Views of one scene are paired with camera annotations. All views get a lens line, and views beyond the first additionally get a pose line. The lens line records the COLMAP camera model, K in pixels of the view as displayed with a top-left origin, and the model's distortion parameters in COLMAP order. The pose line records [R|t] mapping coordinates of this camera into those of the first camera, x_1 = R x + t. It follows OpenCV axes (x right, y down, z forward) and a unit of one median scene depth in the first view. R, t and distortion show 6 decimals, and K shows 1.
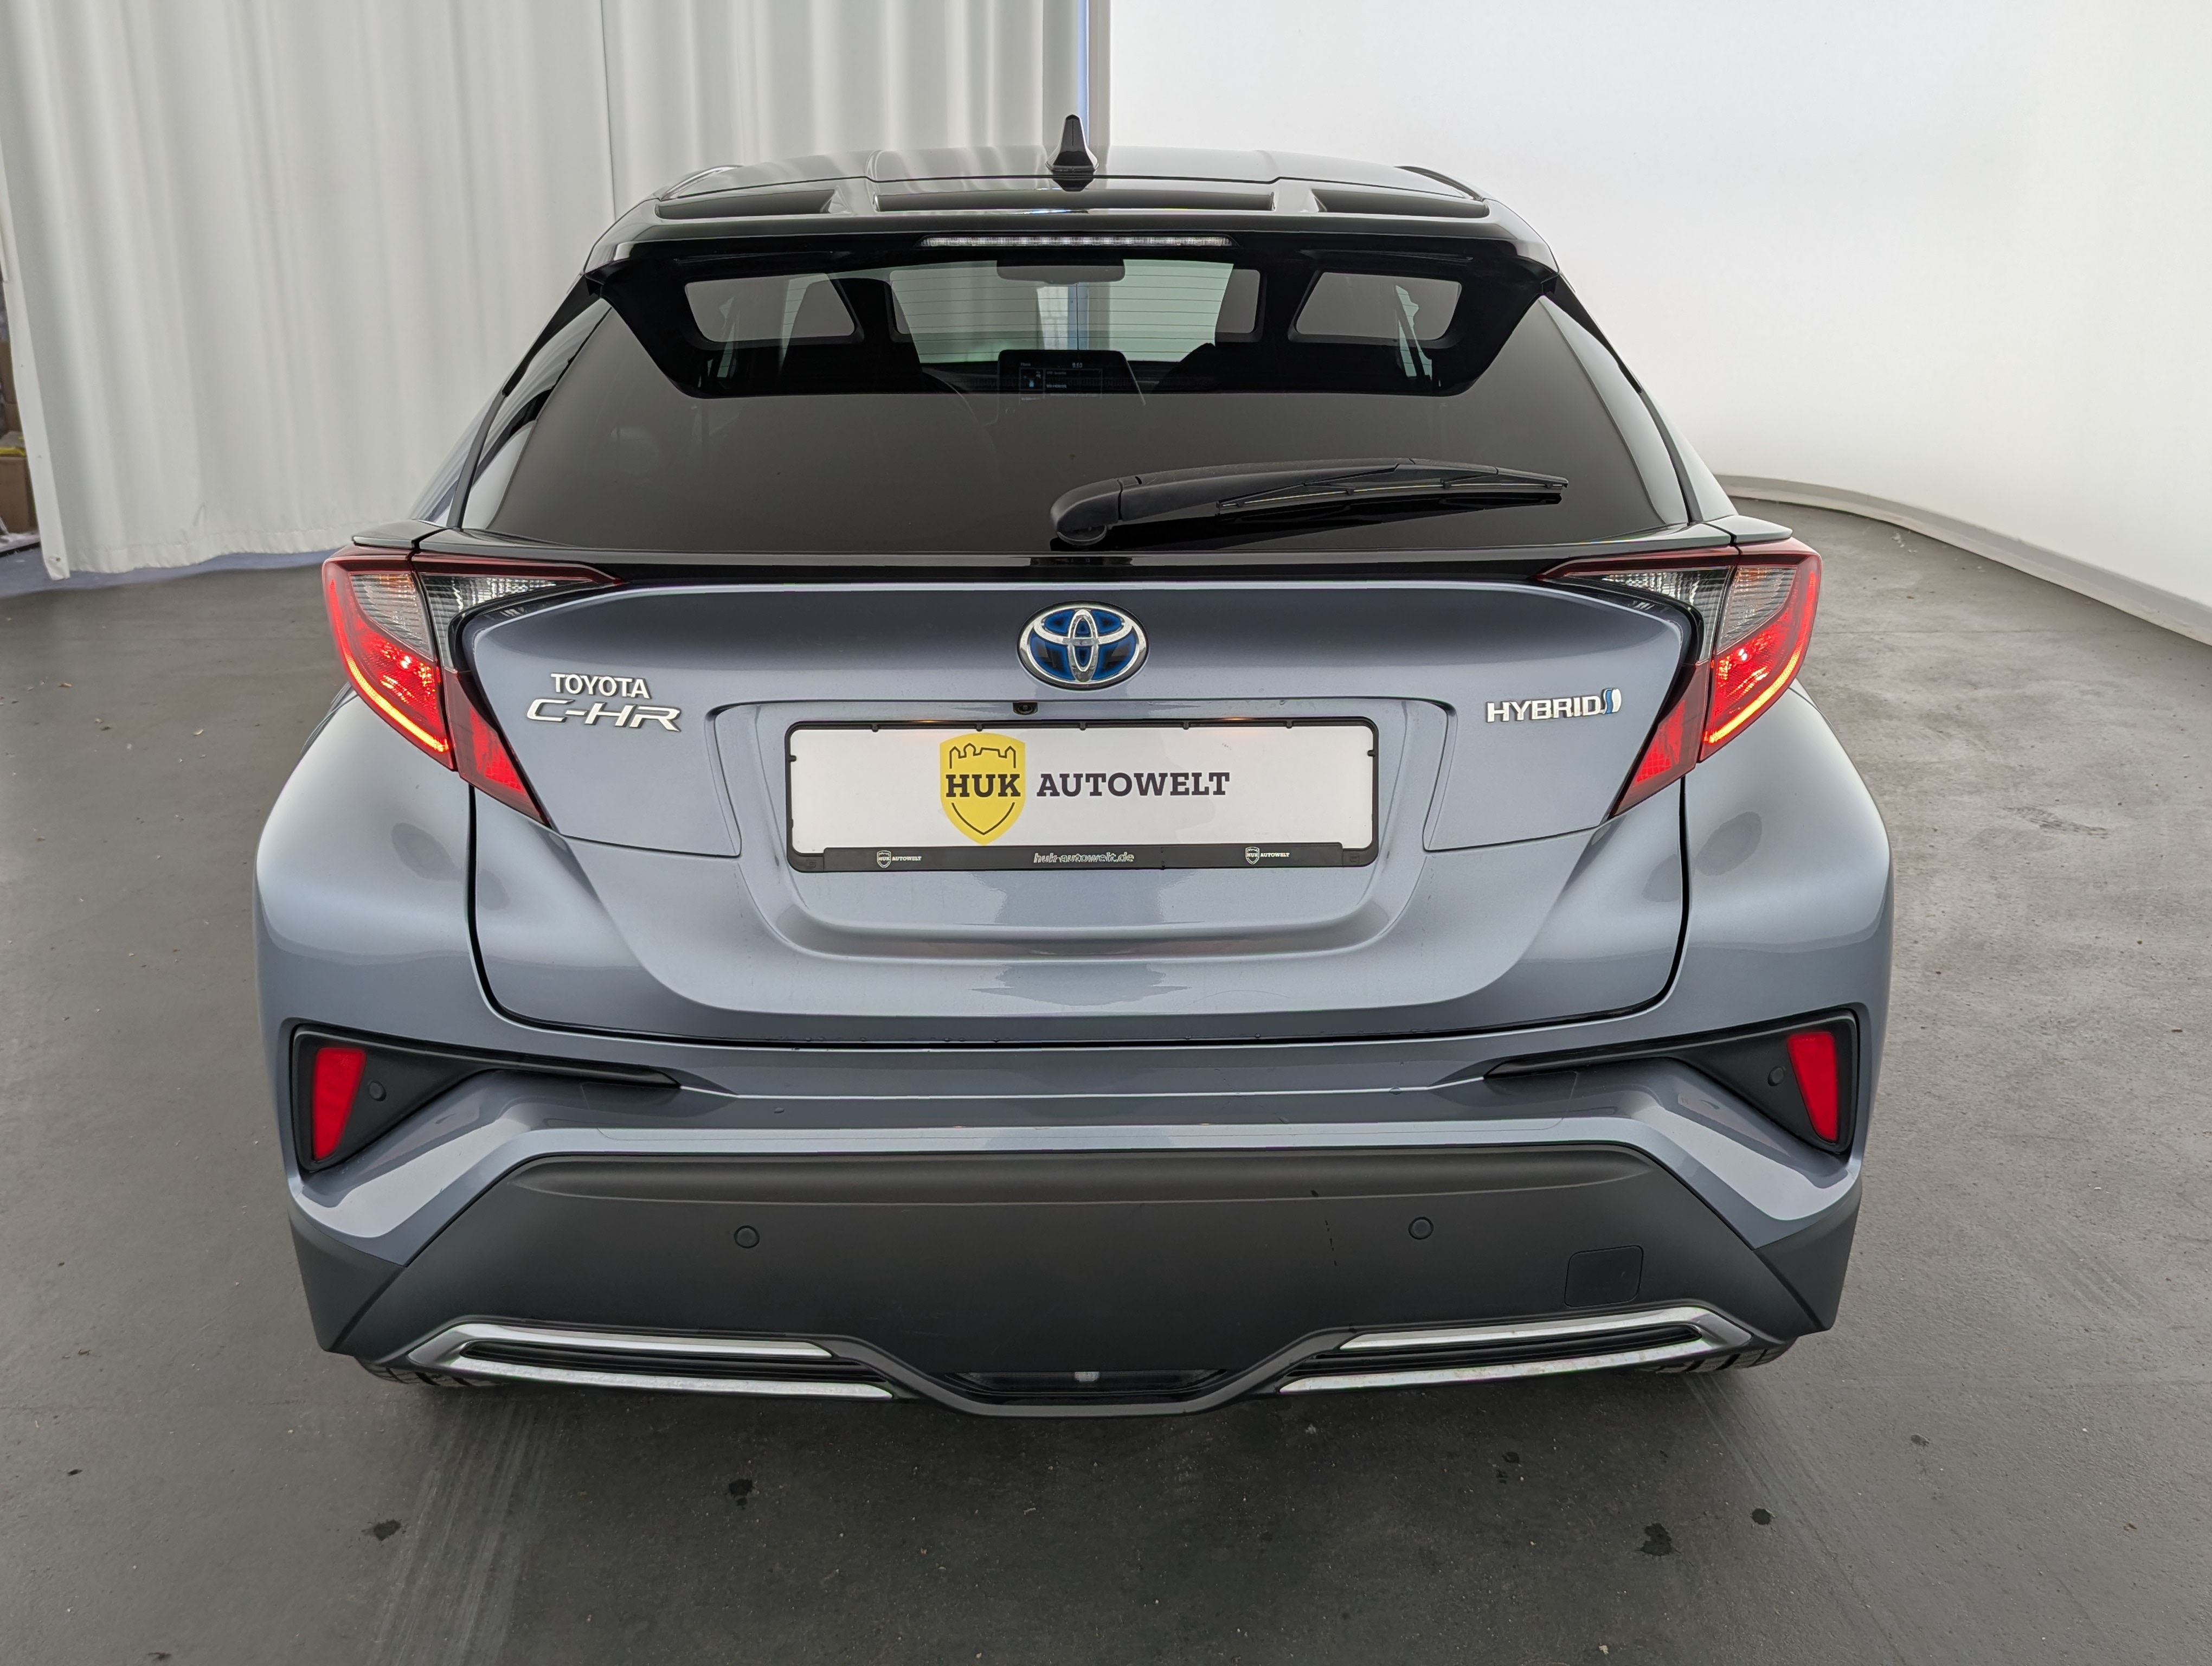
lens RADIAL K [[2038.9, 0, 1081.1], [0, 2038.9, 830.5], [0, 0, 1]] dist [0.006599, 0.012778]
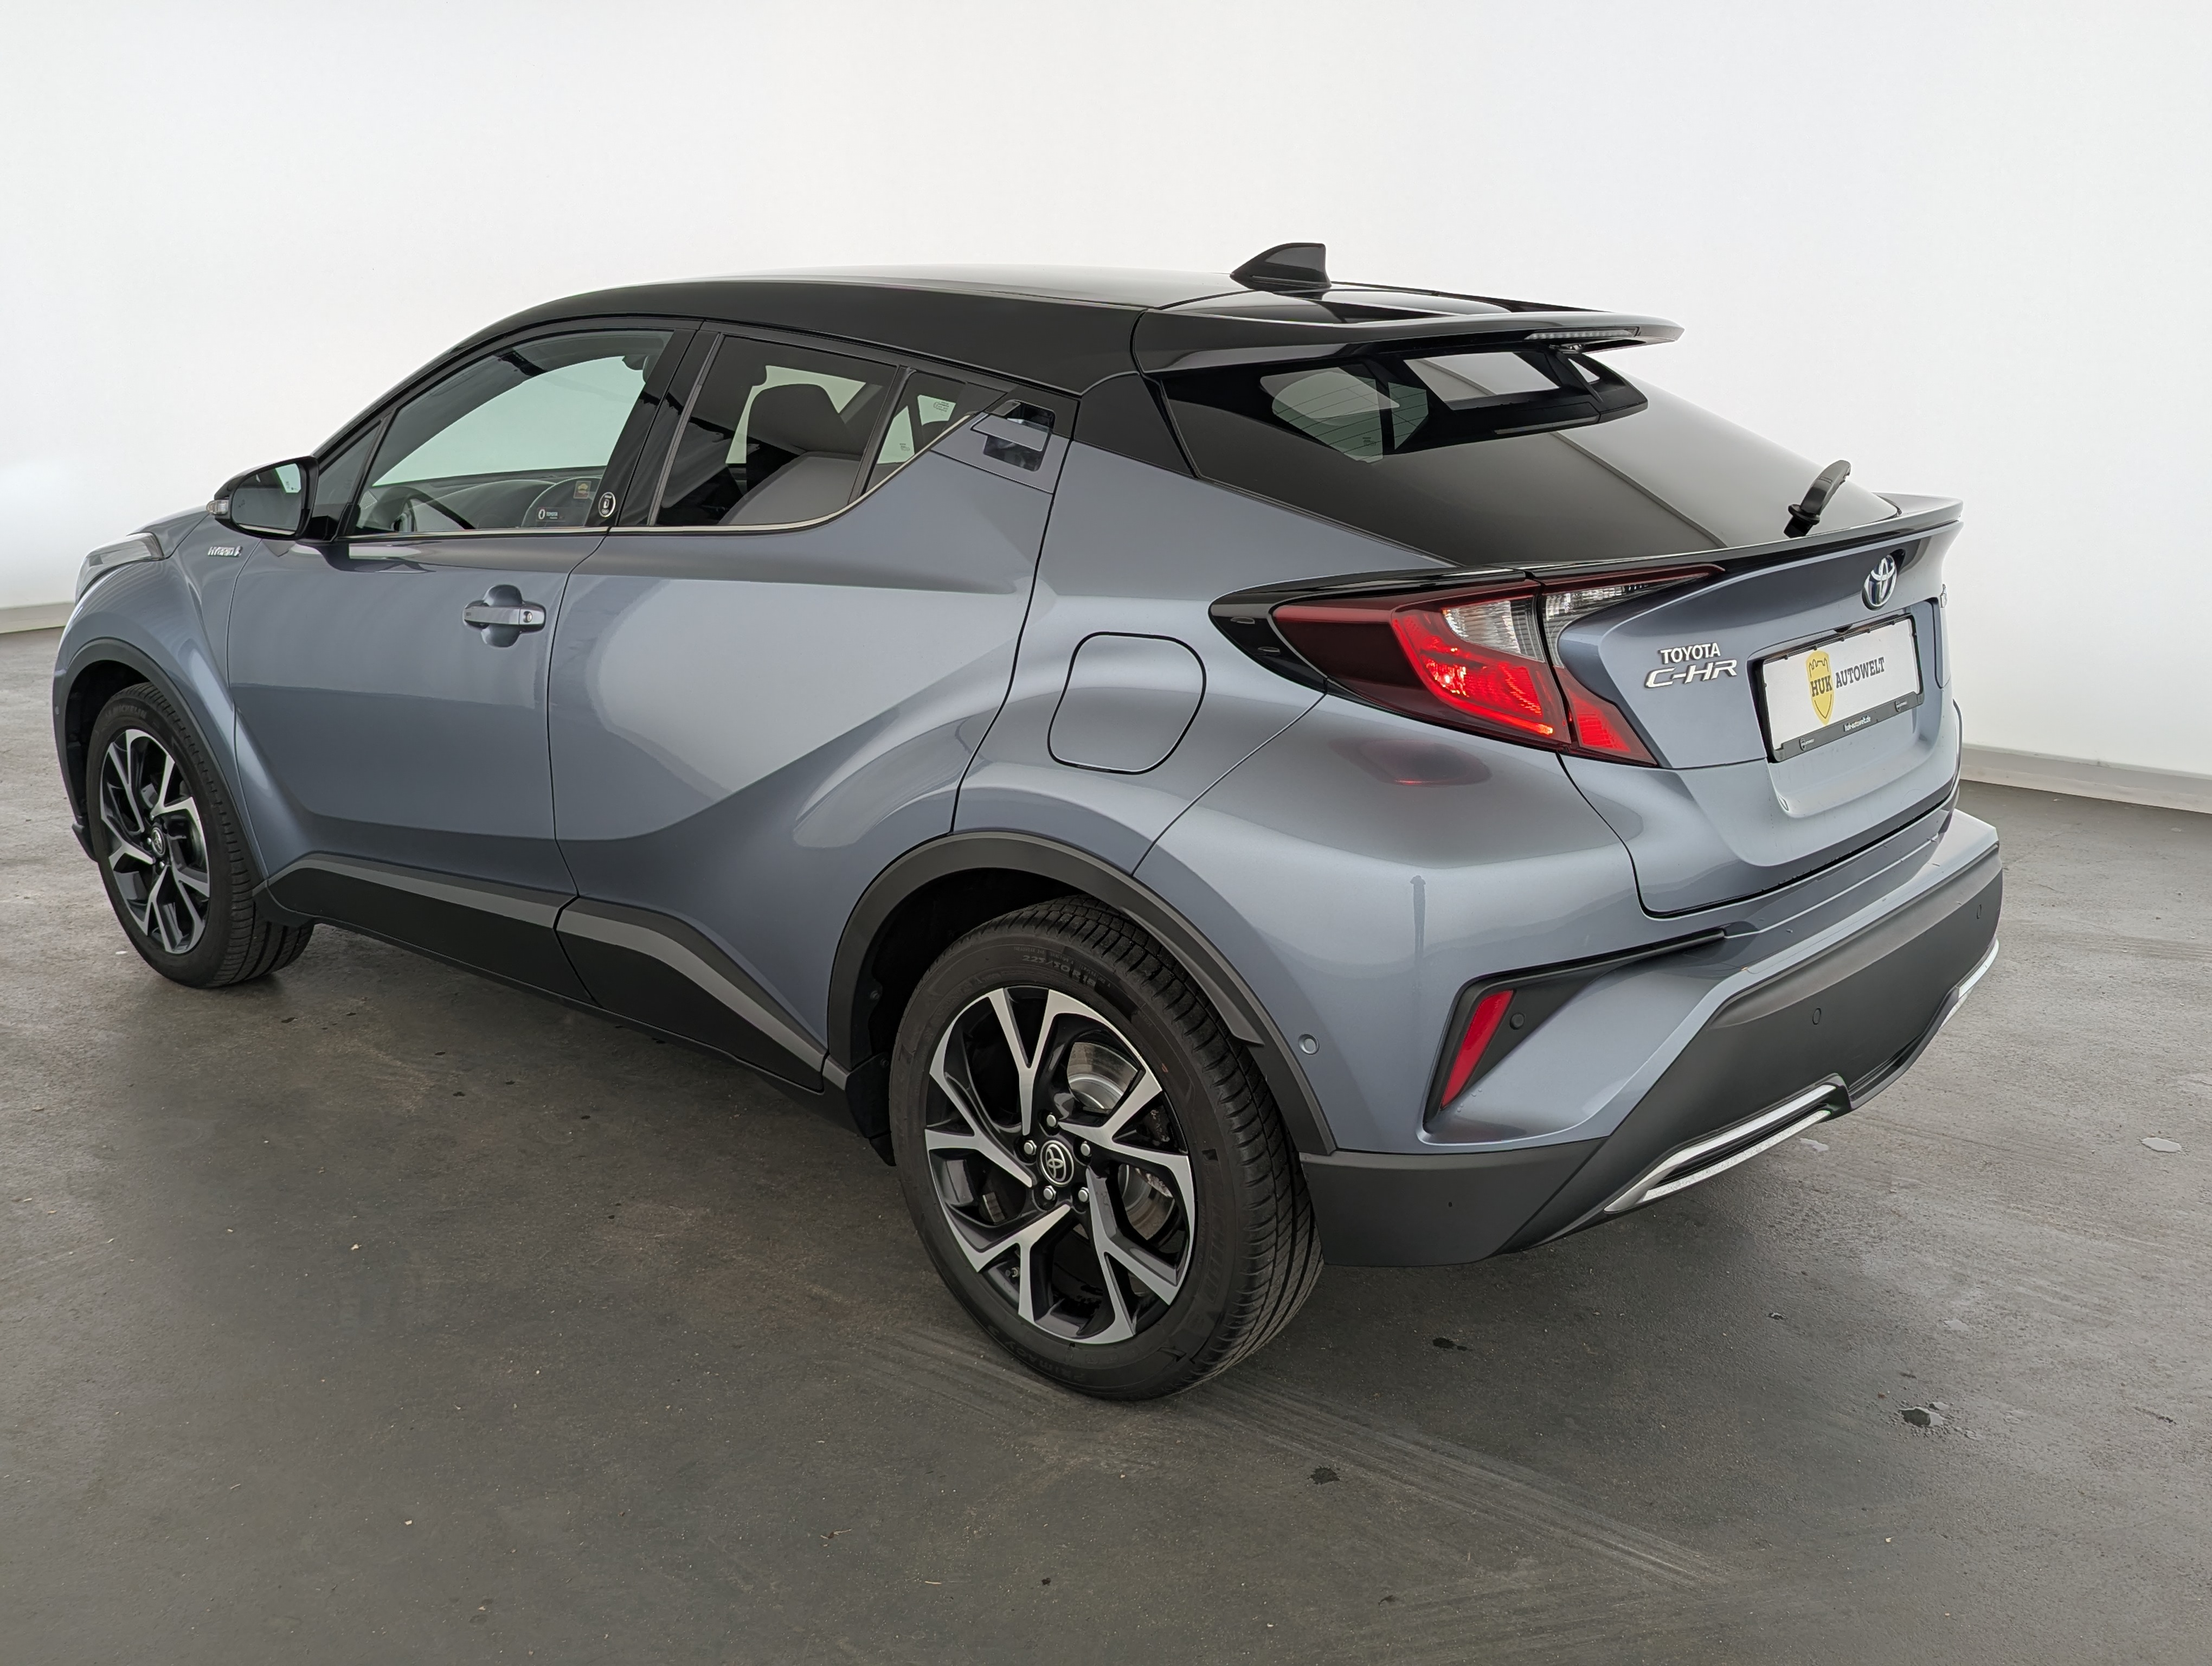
lens RADIAL K [[2038.9, 0, 1081.1], [0, 2038.9, 830.5], [0, 0, 1]] dist [0.006599, 0.012778]
pose [[0.682813, -0.189413, 0.705612, -1.121084], [0.229436, 0.972540, 0.039044, -0.076232], [-0.693632, 0.135233, 0.707522, 0.242965]]
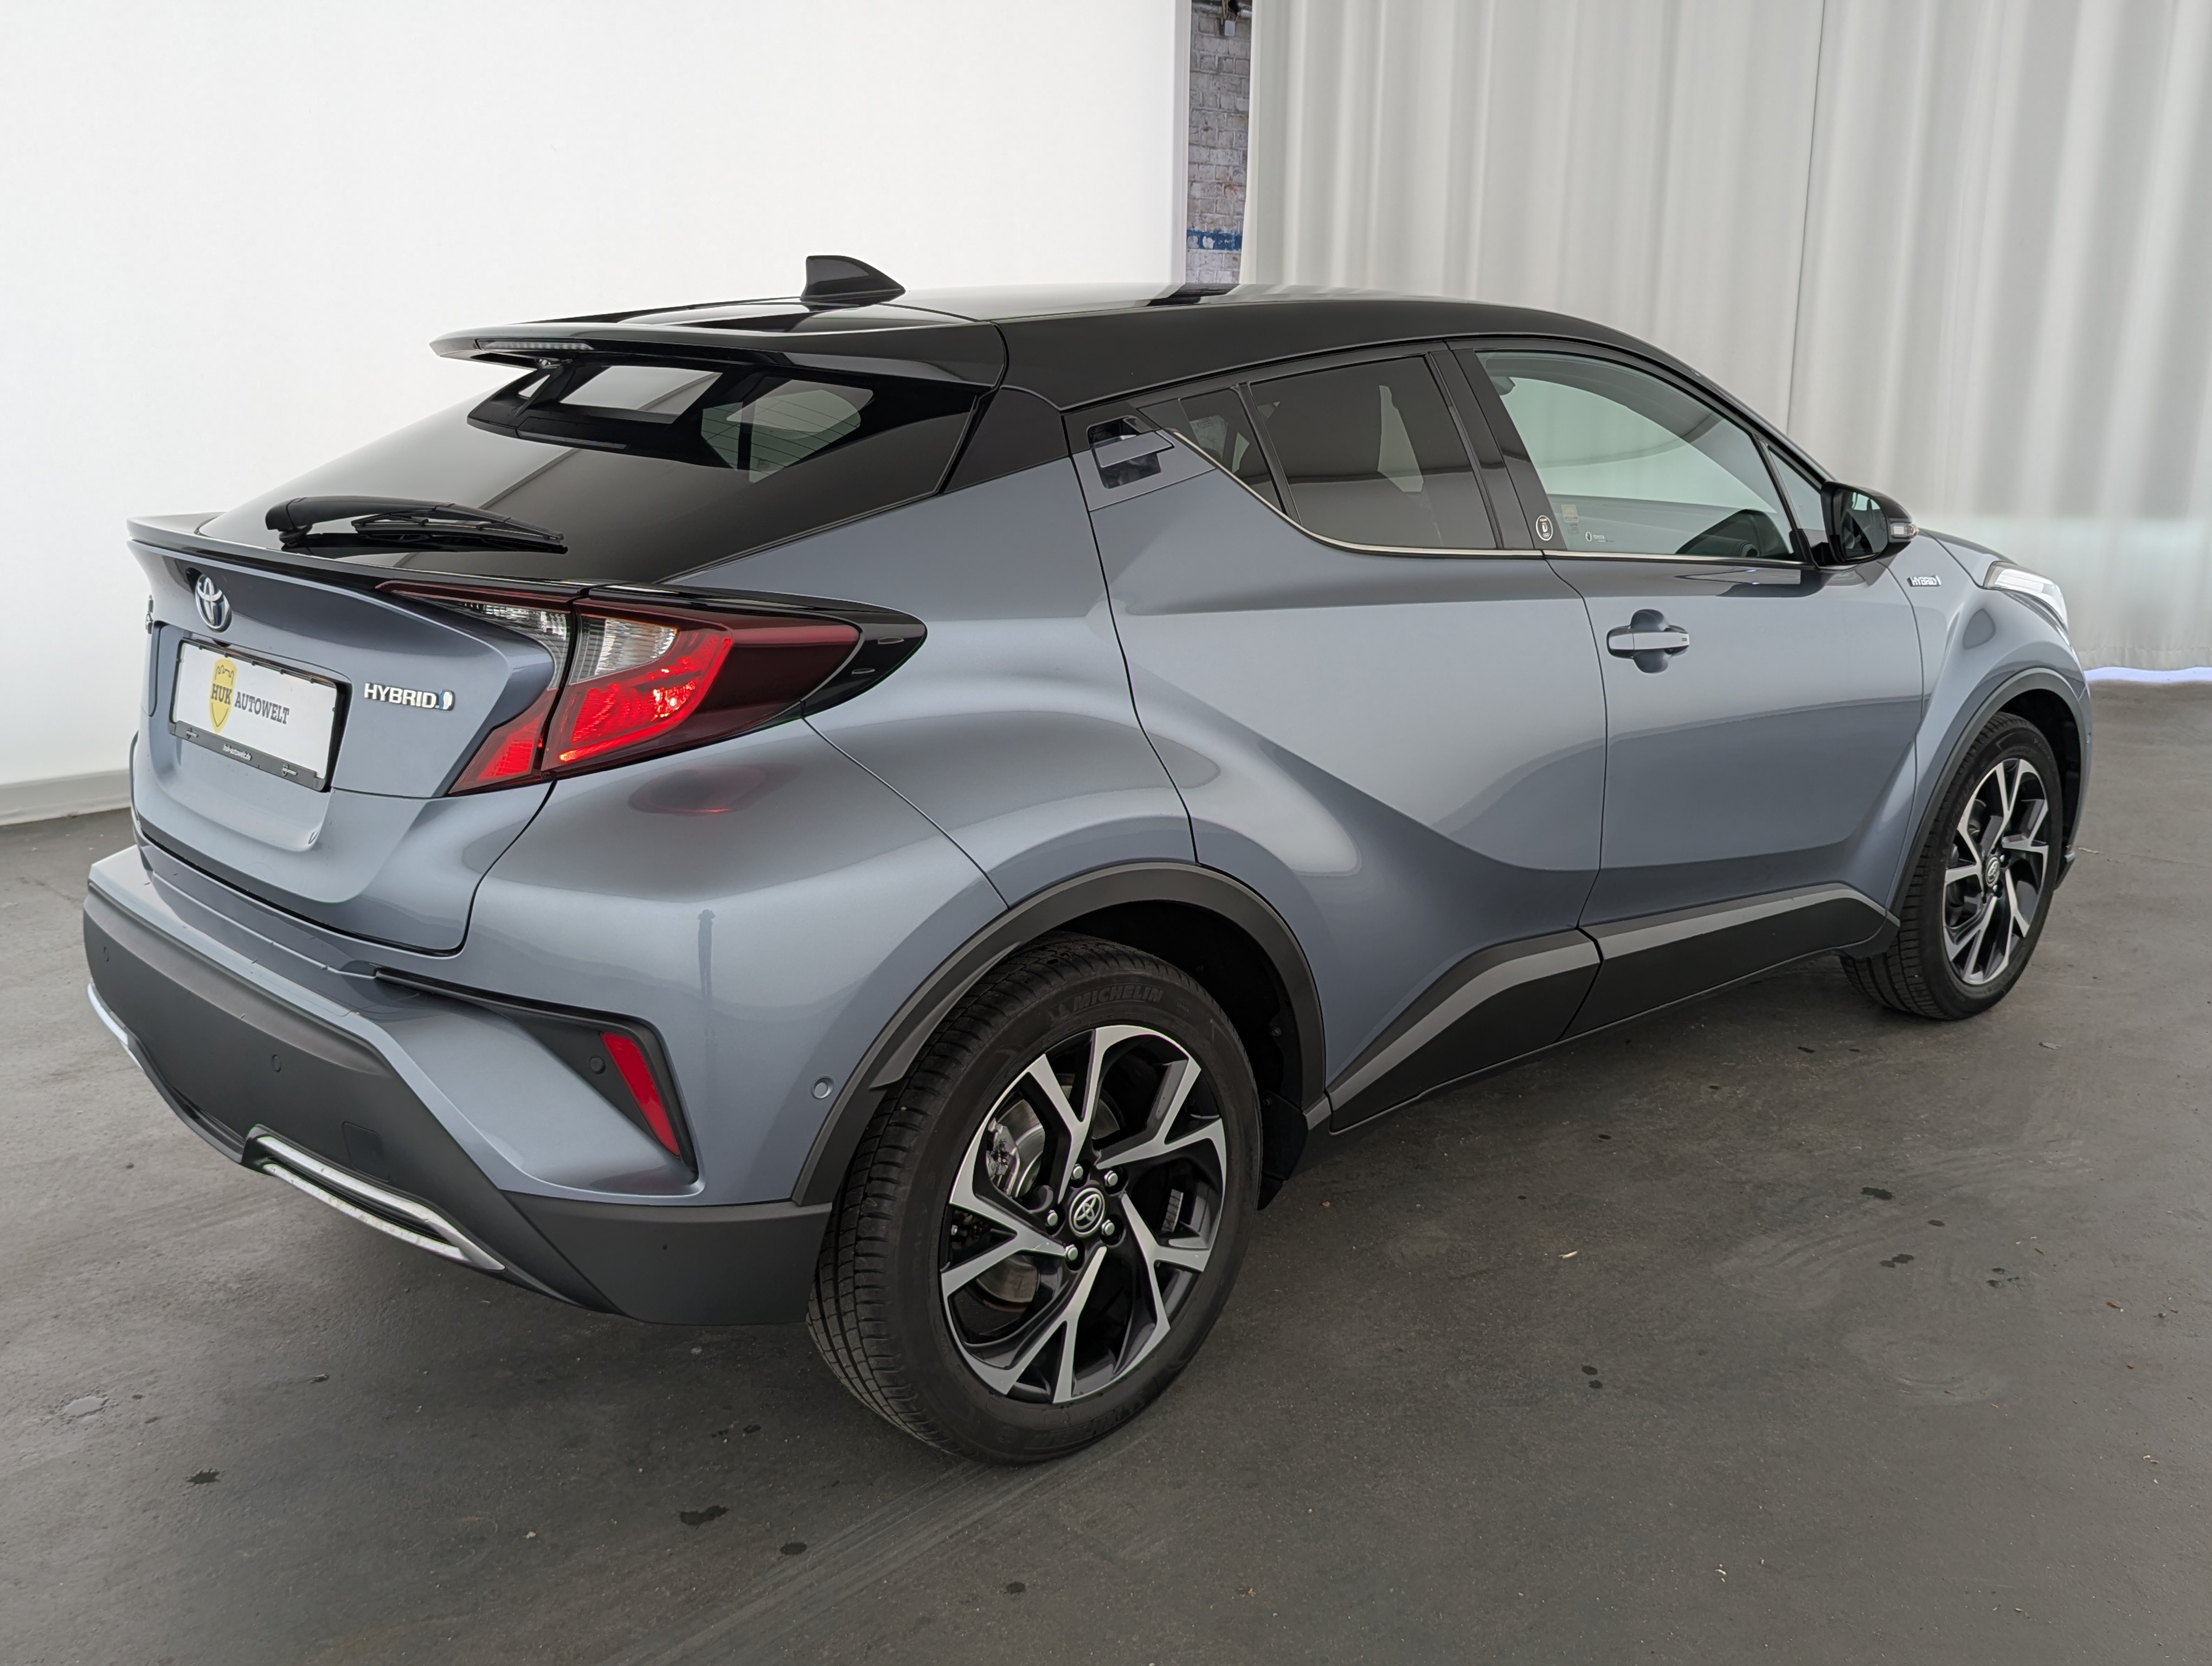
lens RADIAL K [[2020.7, 0, 1145.5], [0, 2020.7, 837.2], [0, 0, 1]] dist [0.026224, -0.012417]
pose [[0.680167, 0.183847, -0.709629, 1.099786], [-0.234252, 0.971794, 0.027241, -0.088238], [0.694621, 0.147703, 0.704049, 0.328738]]
